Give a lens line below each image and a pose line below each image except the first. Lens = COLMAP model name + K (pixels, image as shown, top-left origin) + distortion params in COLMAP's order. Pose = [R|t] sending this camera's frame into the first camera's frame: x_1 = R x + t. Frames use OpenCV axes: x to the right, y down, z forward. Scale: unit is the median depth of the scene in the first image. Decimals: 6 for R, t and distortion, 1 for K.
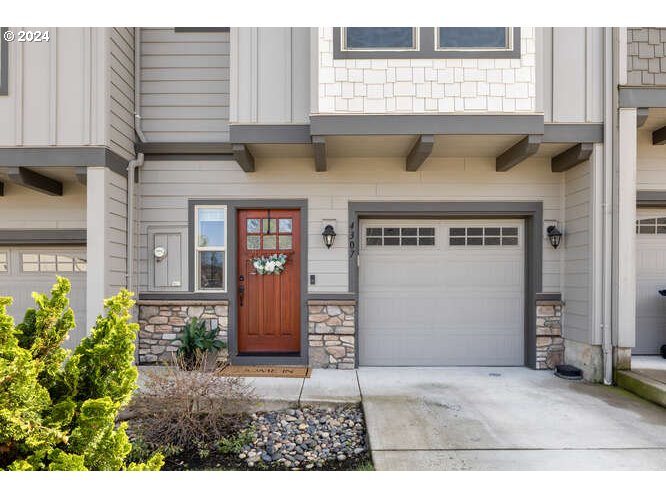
lens RADIAL K [[451.3, 0, 332.4], [0, 451.3, 283.3], [0, 0, 1]] dist [-0.001766, 0.000092]
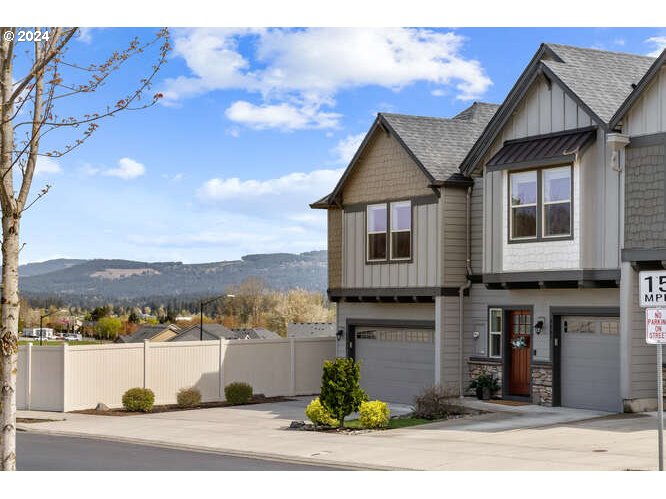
lens RADIAL K [[1348.8, 0, 332.8], [0, 1348.8, 250.1], [0, 0, 1]] dist [0.006120, -0.002300]
pose [[0.544366, -0.029016, -0.838346, 3.835124], [-0.002599, 0.999338, -0.036276, -0.208749], [0.838844, 0.021927, 0.543930, -2.426332]]
